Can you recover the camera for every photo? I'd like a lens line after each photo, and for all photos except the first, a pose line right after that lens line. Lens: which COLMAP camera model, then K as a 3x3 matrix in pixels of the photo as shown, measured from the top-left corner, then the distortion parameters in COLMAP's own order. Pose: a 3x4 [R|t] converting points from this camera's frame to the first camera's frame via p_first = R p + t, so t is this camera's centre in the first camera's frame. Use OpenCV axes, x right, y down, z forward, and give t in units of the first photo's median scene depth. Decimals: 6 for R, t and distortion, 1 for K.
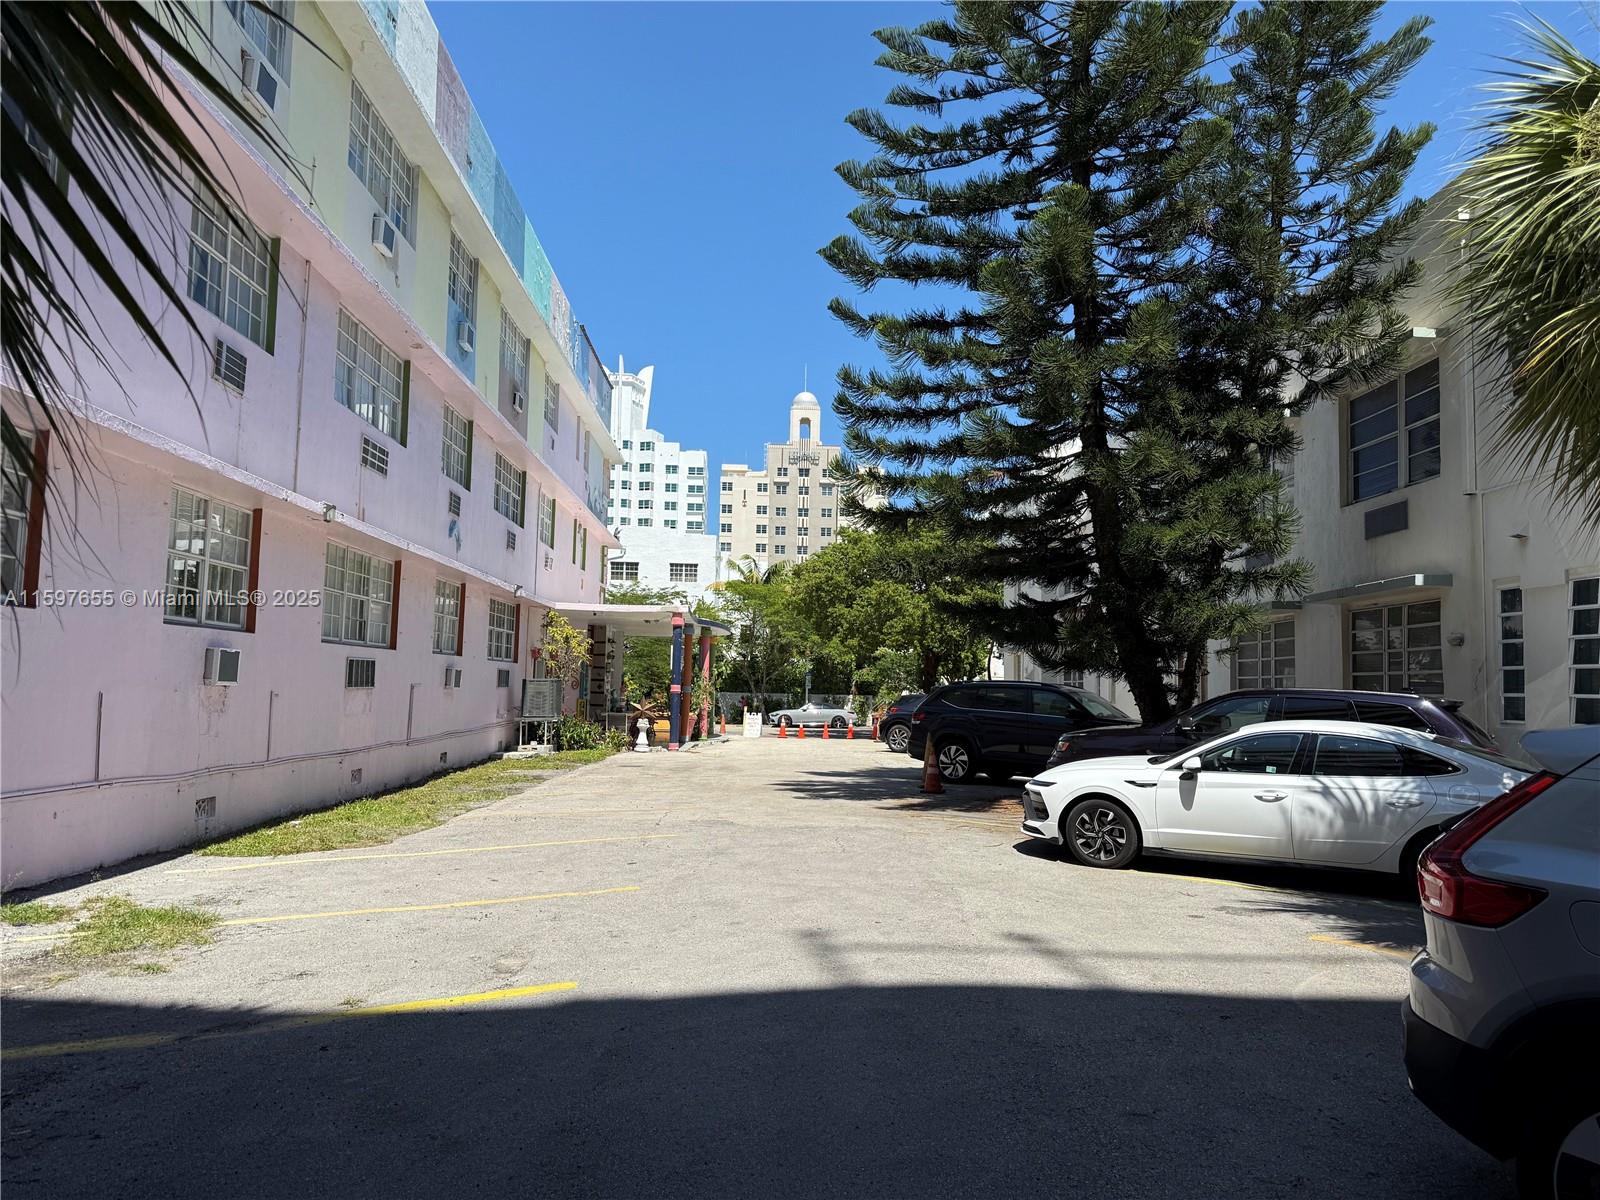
lens RADIAL K [[1120.2, 0, 796.2], [0, 1120.2, 607.5], [0, 0, 1]] dist [0.097994, -0.149512]
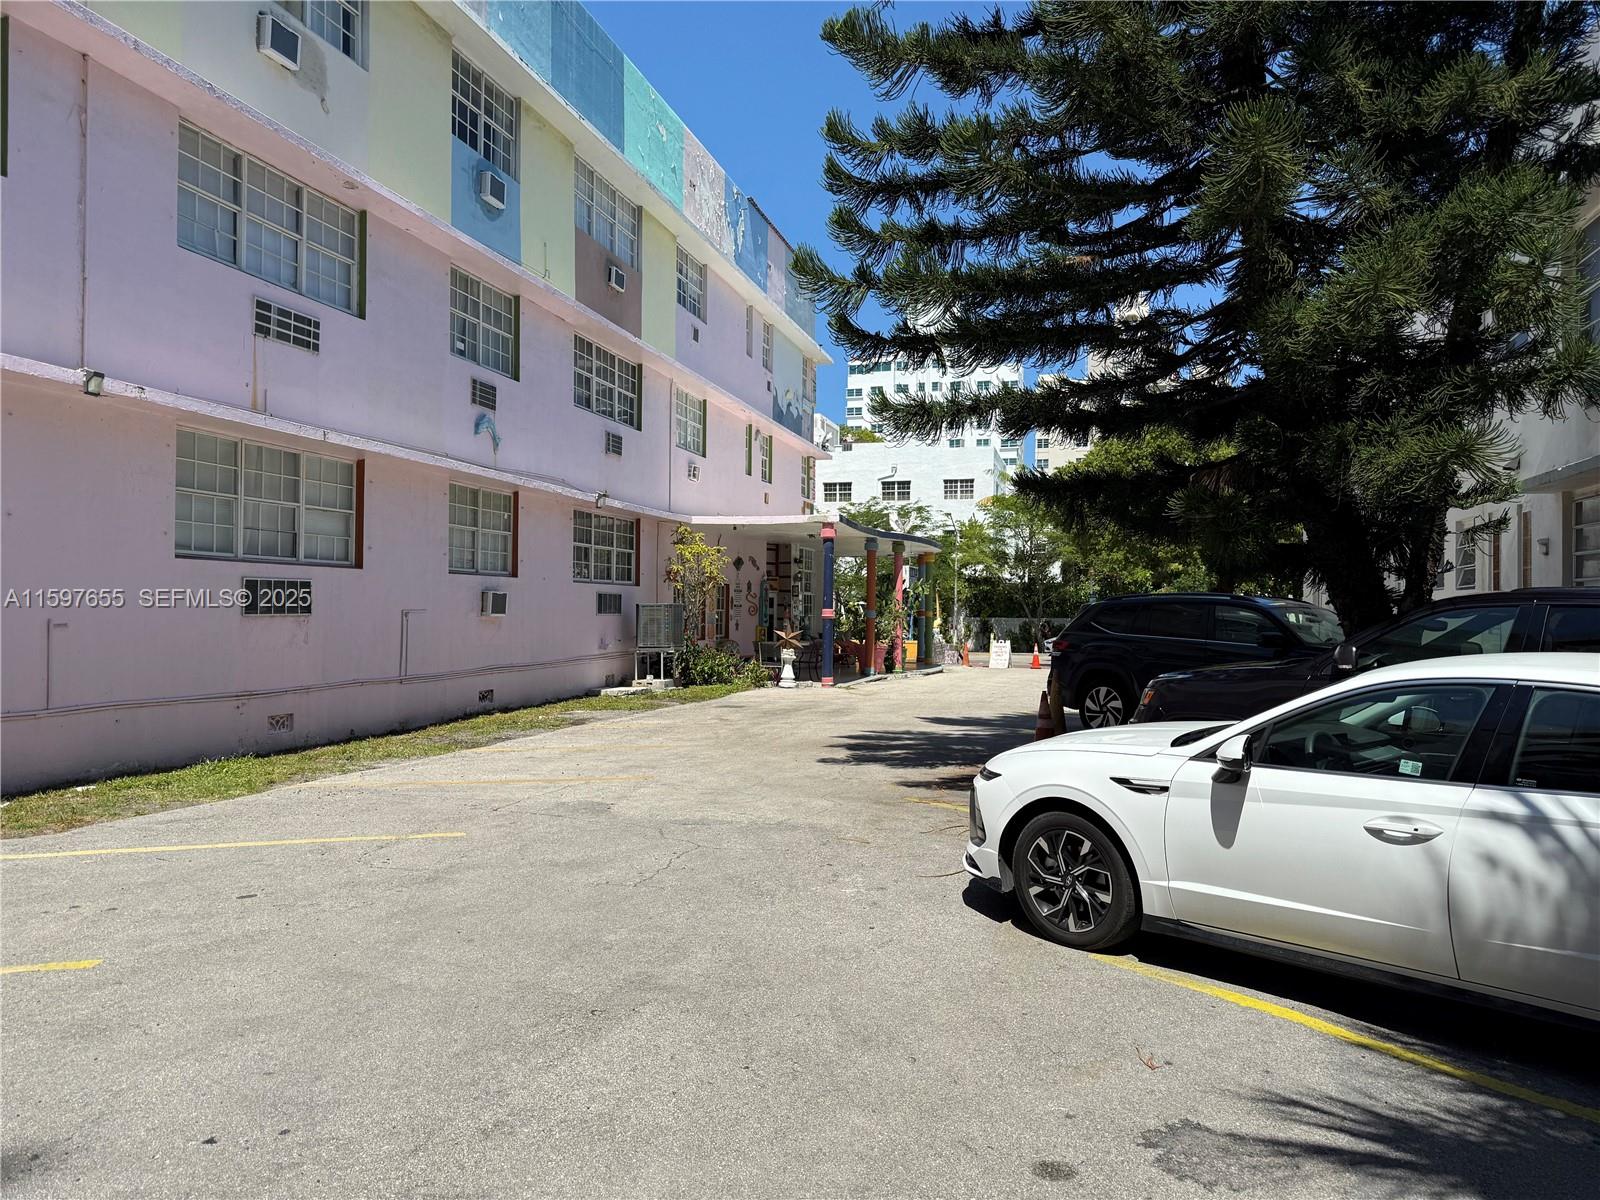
lens RADIAL K [[1120.2, 0, 796.2], [0, 1120.2, 607.5], [0, 0, 1]] dist [0.097994, -0.149512]
pose [[0.954773, -0.016065, -0.296901, 0.153492], [0.035249, 0.997613, 0.059373, 0.022290], [0.295239, -0.067154, 0.953061, 0.246355]]
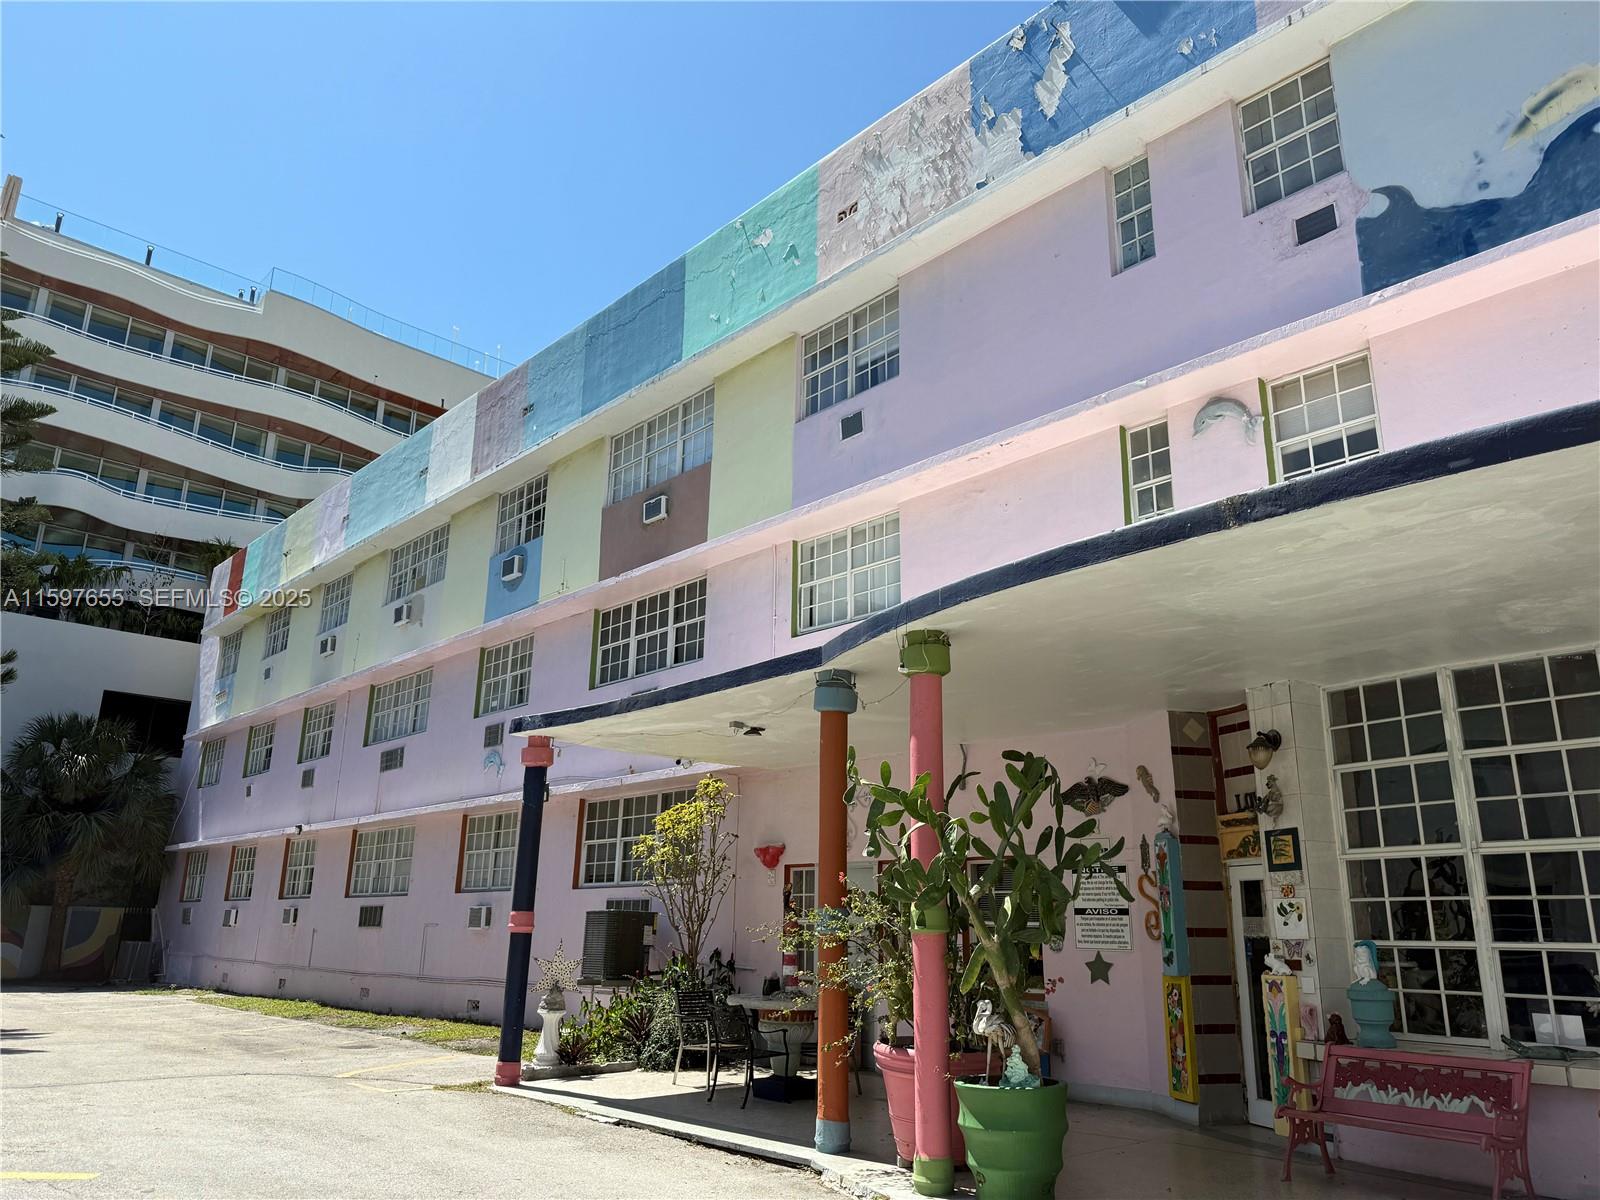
lens RADIAL K [[1120.2, 0, 796.2], [0, 1120.2, 607.5], [0, 0, 1]] dist [0.097994, -0.149512]
pose [[-0.754815, -0.231572, -0.613701, 0.127894], [0.002304, 0.934666, -0.355519, 0.149631], [0.655933, -0.269765, -0.704967, 1.805615]]
